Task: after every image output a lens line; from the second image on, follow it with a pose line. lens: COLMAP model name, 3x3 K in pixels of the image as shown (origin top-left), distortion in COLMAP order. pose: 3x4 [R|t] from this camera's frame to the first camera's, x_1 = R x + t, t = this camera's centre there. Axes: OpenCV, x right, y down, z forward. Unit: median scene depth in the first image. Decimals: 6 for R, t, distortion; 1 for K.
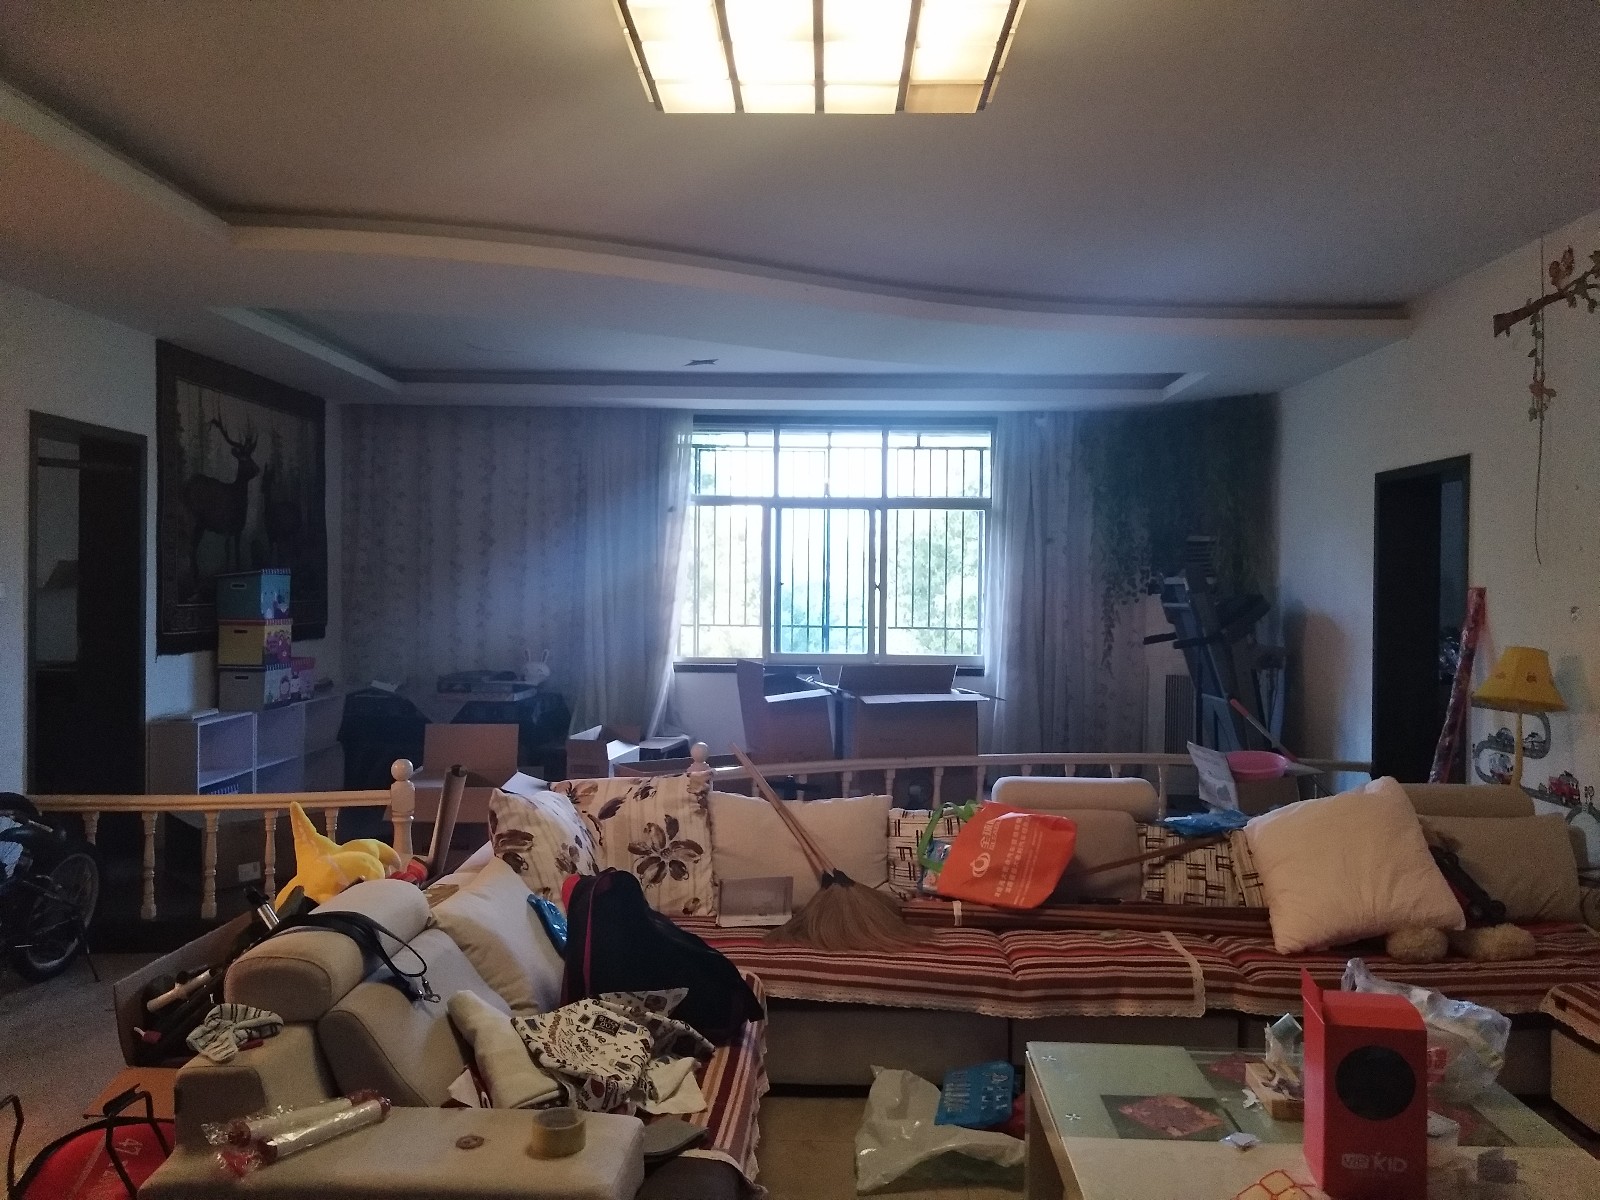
lens RADIAL K [[1199.6, 0, 798.3], [0, 1199.6, 593.8], [0, 0, 1]] dist [0.069913, -0.093267]
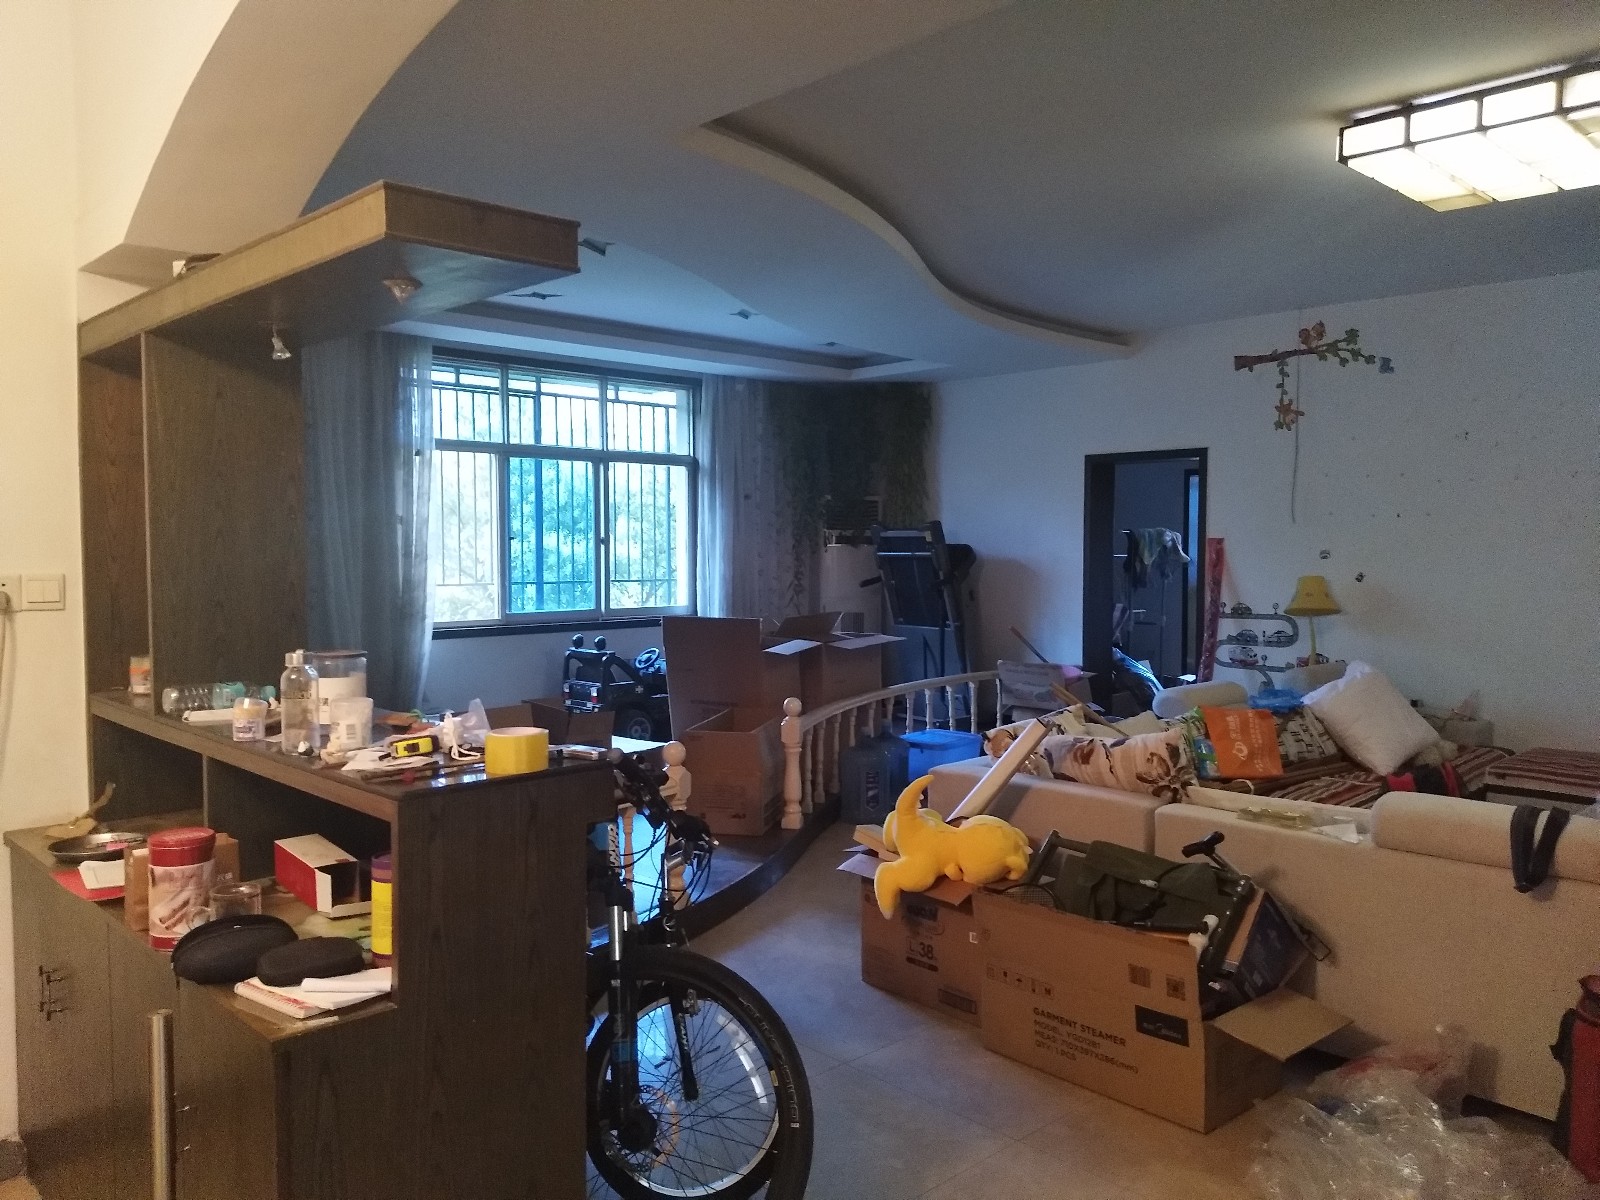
lens RADIAL K [[1199.6, 0, 798.3], [0, 1199.6, 593.8], [0, 0, 1]] dist [0.069913, -0.093267]
pose [[0.705982, -0.043164, 0.706914, -0.532571], [0.011707, 0.998716, 0.049290, -0.009844], [-0.708133, -0.026522, 0.705580, 0.195943]]
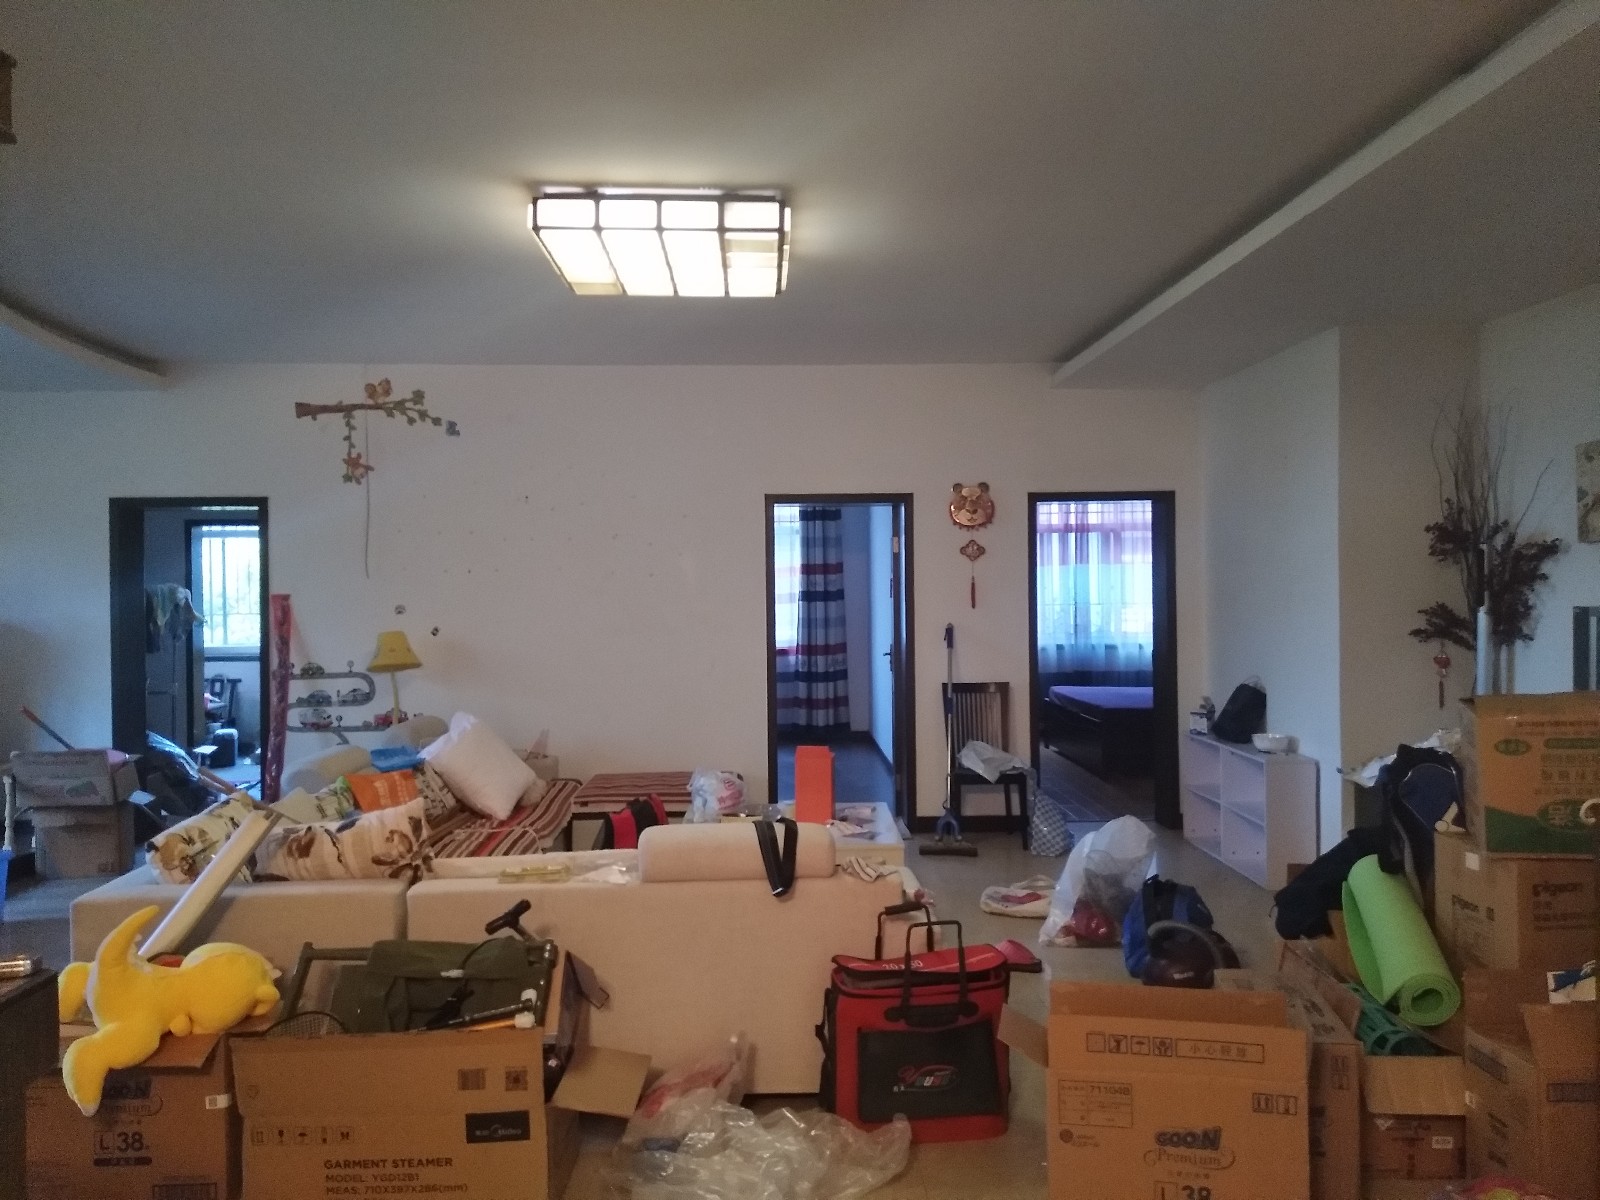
lens RADIAL K [[1199.6, 0, 798.3], [0, 1199.6, 593.8], [0, 0, 1]] dist [0.069913, -0.093267]
pose [[-0.071463, -0.013140, 0.997357, -0.538896], [0.015352, 0.999780, 0.014272, -0.010230], [-0.997325, 0.016332, -0.071245, 0.316944]]
